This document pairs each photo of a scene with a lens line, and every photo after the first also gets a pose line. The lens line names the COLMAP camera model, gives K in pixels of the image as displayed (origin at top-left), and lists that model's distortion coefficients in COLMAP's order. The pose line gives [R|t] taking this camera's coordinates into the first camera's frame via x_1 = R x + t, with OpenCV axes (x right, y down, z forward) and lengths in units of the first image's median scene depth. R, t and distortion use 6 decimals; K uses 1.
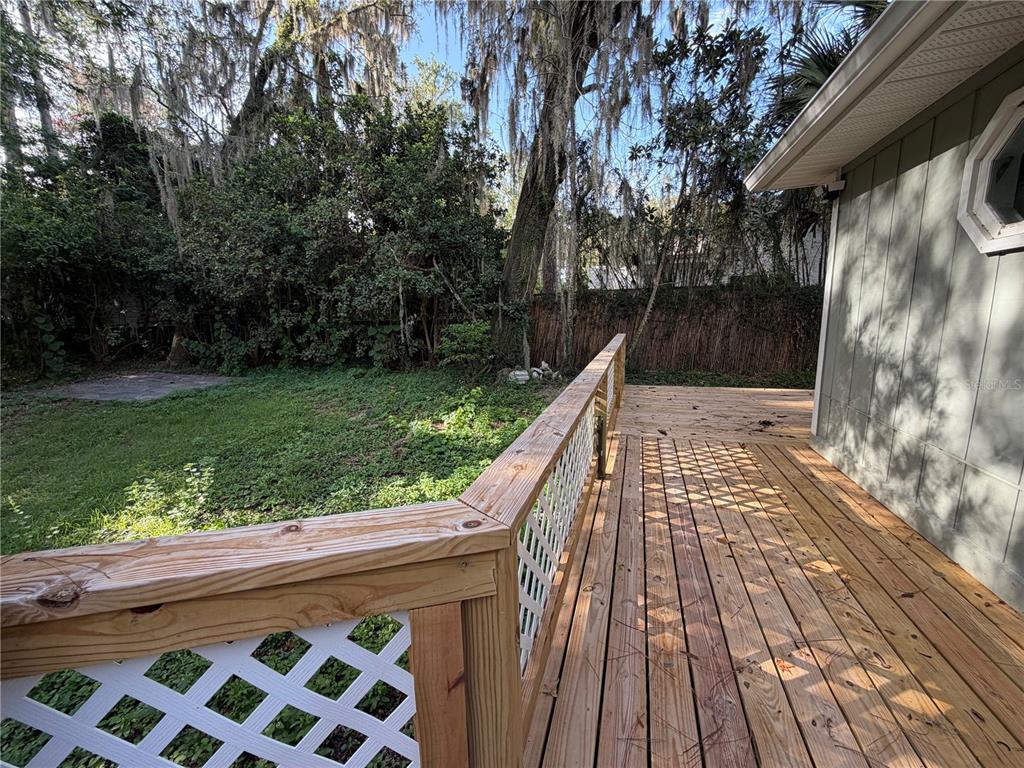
lens RADIAL K [[406.5, 0, 508.3], [0, 406.5, 384.0], [0, 0, 1]] dist [0.000390, -0.000886]
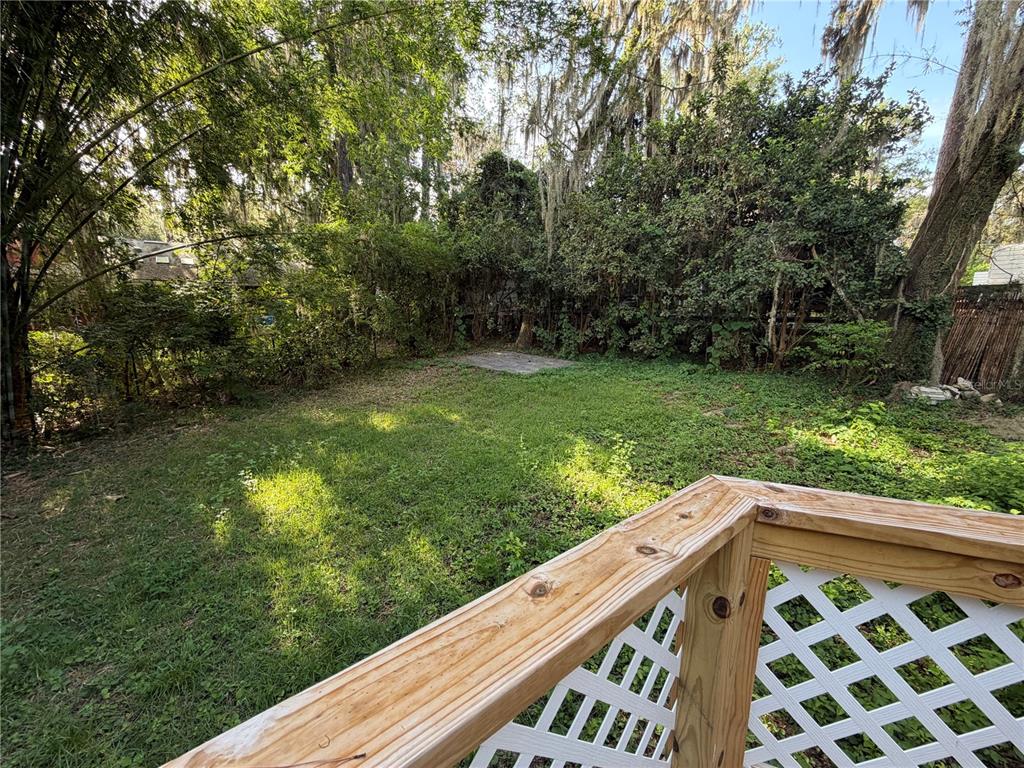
lens RADIAL K [[406.5, 0, 508.0], [0, 406.5, 383.3], [0, 0, 1]] dist [0.000390, -0.000886]
pose [[0.825757, 0.120826, -0.550932, -0.184496], [-0.113038, 0.992420, 0.048224, 0.011966], [0.552582, 0.022456, 0.833156, -0.077842]]
